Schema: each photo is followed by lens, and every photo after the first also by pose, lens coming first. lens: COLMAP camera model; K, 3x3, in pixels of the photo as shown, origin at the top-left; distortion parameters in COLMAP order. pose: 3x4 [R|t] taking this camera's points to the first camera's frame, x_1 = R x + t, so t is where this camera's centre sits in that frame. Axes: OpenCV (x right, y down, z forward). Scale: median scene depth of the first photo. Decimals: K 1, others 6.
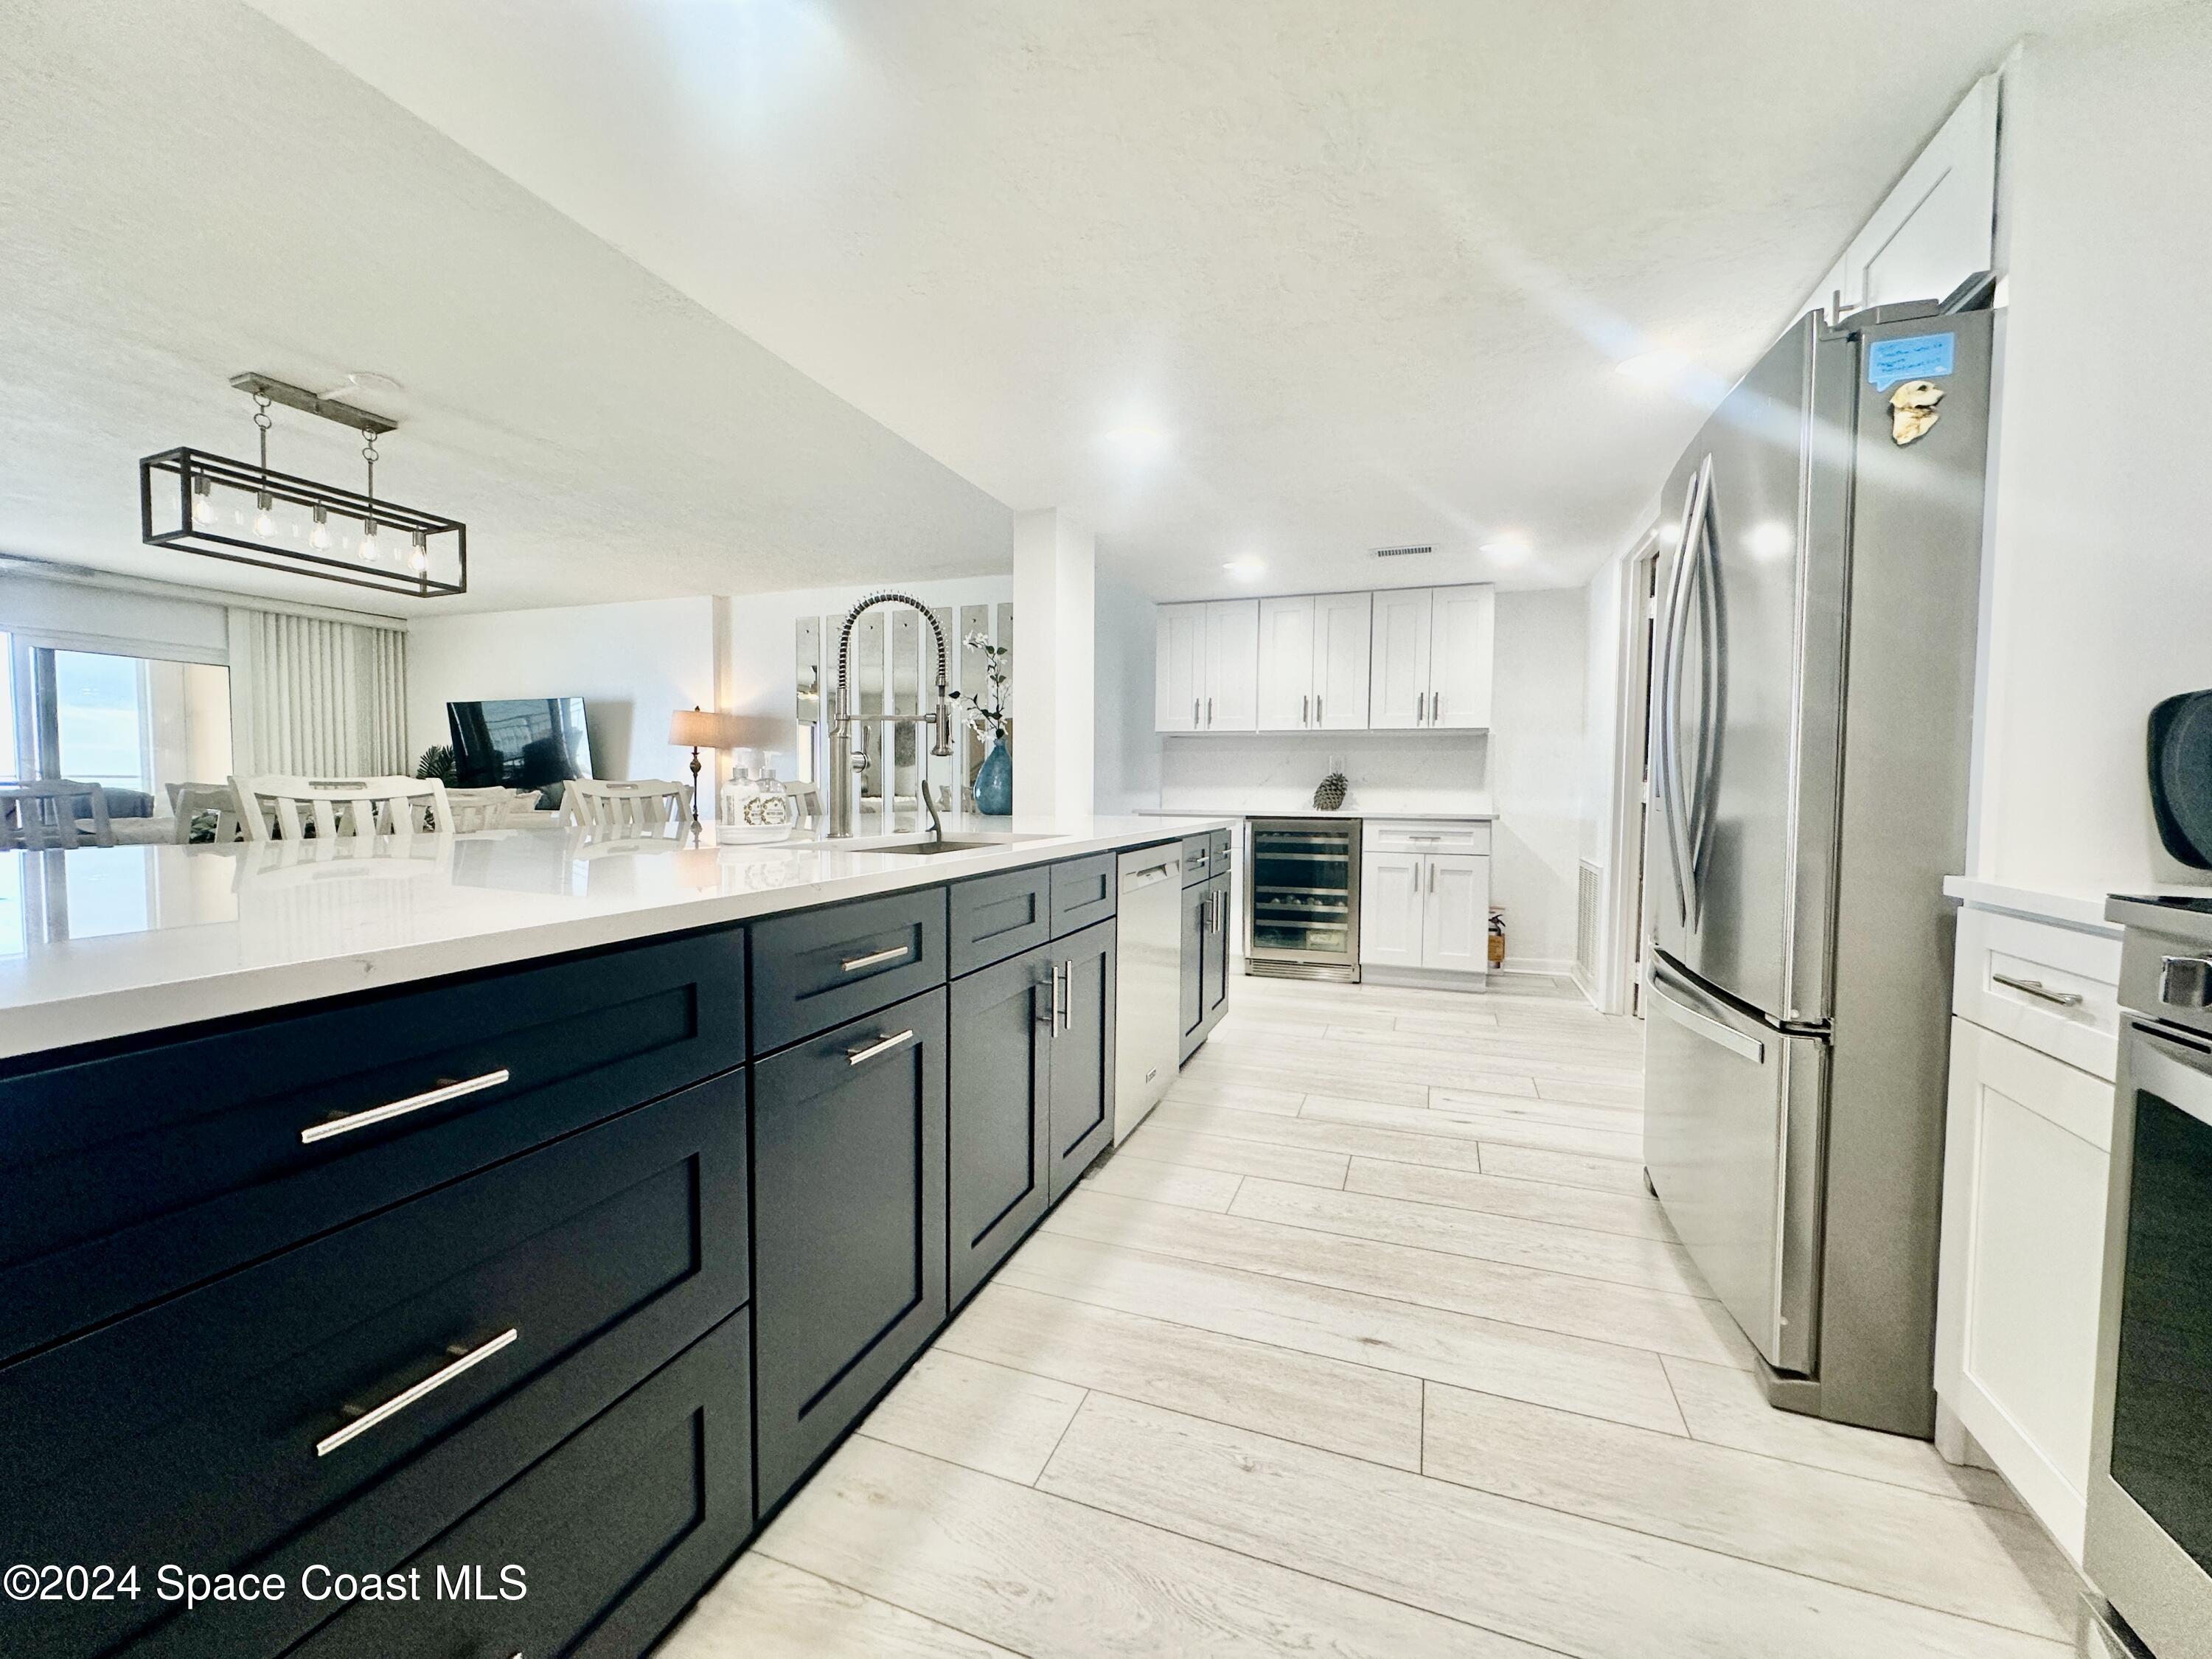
lens RADIAL K [[886.7, 0, 1099.4], [0, 886.7, 829.4], [0, 0, 1]] dist [-0.013672, 0.012055]
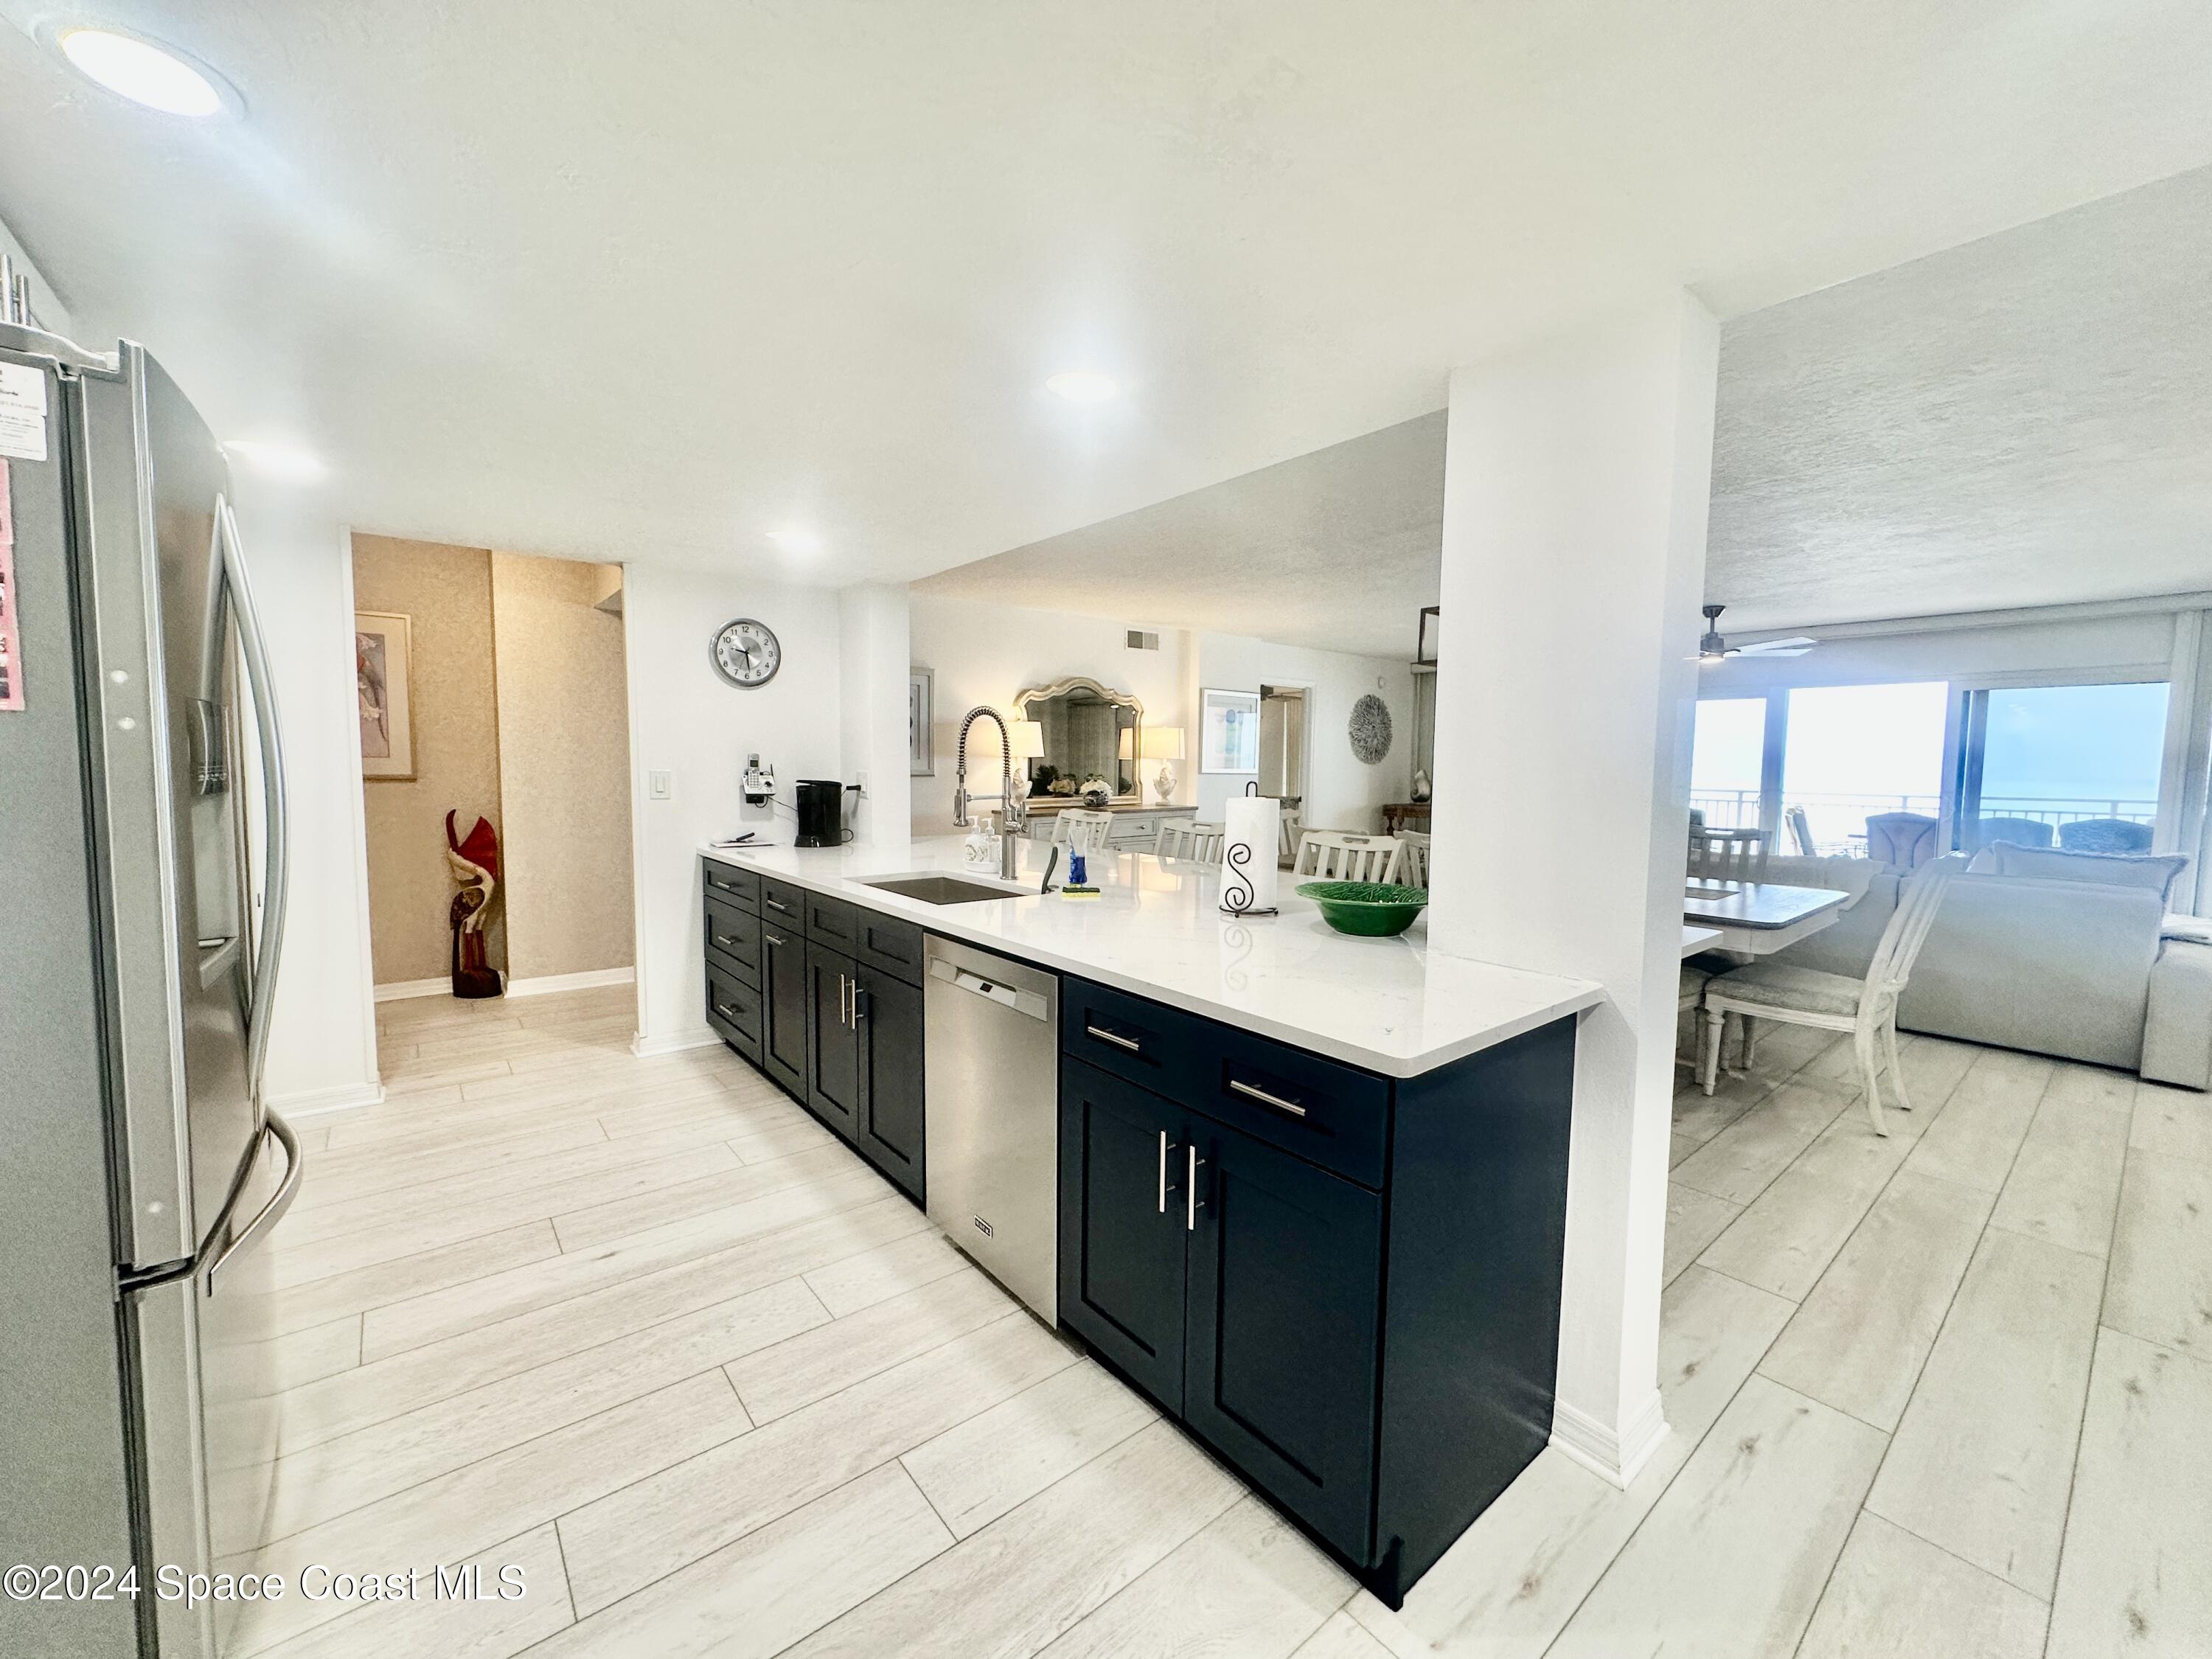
lens RADIAL K [[881.7, 0, 1106.0], [0, 881.7, 832.2], [0, 0, 1]] dist [-0.001591, 0.000426]
pose [[-0.501586, 0.054422, -0.863394, 0.508264], [-0.058595, 0.993590, 0.096669, -0.126921], [0.863121, 0.099078, -0.495182, 1.084686]]
